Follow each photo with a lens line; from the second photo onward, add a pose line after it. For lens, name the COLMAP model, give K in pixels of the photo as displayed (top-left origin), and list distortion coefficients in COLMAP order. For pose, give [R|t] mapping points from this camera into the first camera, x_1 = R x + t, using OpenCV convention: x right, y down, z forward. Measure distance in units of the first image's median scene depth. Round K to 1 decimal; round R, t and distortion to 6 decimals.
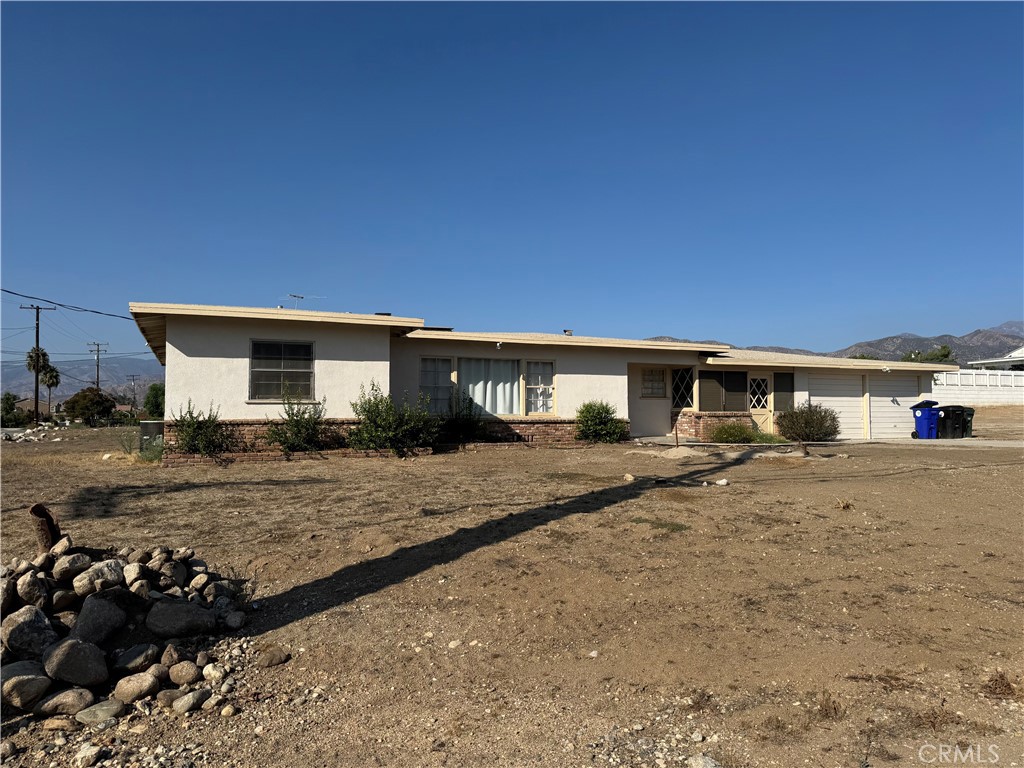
lens RADIAL K [[724.0, 0, 510.5], [0, 724.0, 373.2], [0, 0, 1]] dist [0.060547, -0.064121]
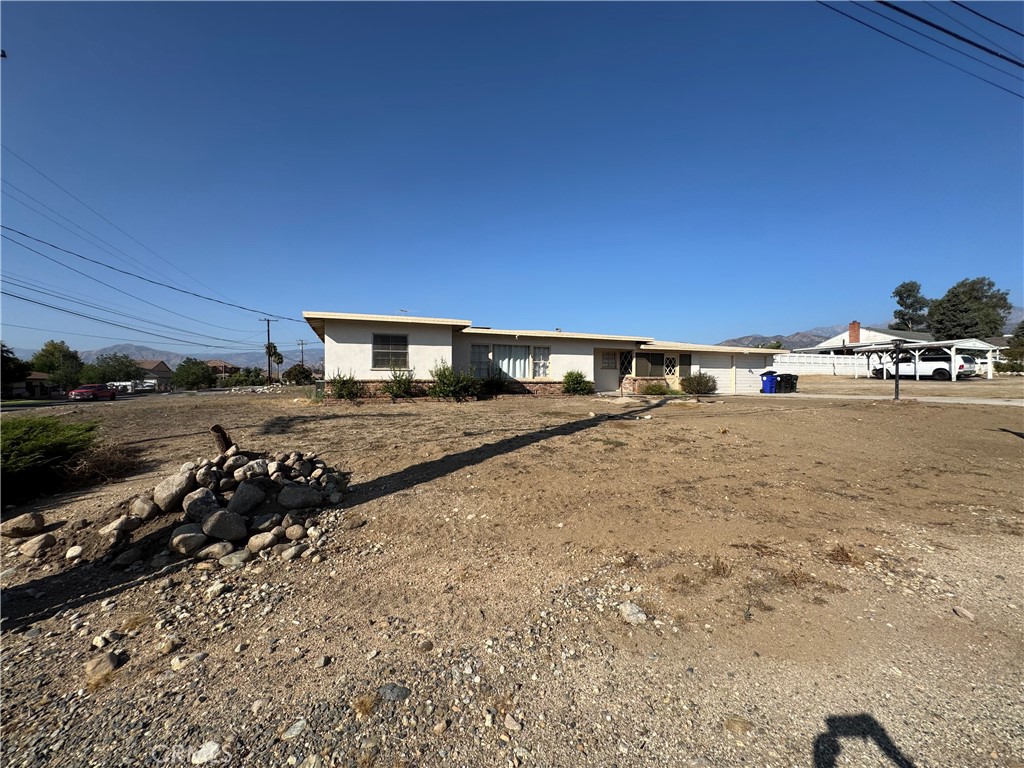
lens RADIAL K [[406.4, 0, 510.8], [0, 406.4, 384.1], [0, 0, 1]] dist [0.002899, 0.000221]
pose [[0.999056, 0.004523, -0.043195, 0.032257], [-0.001662, 0.997815, 0.066046, 0.023884], [0.043399, -0.065912, 0.996881, 0.117697]]
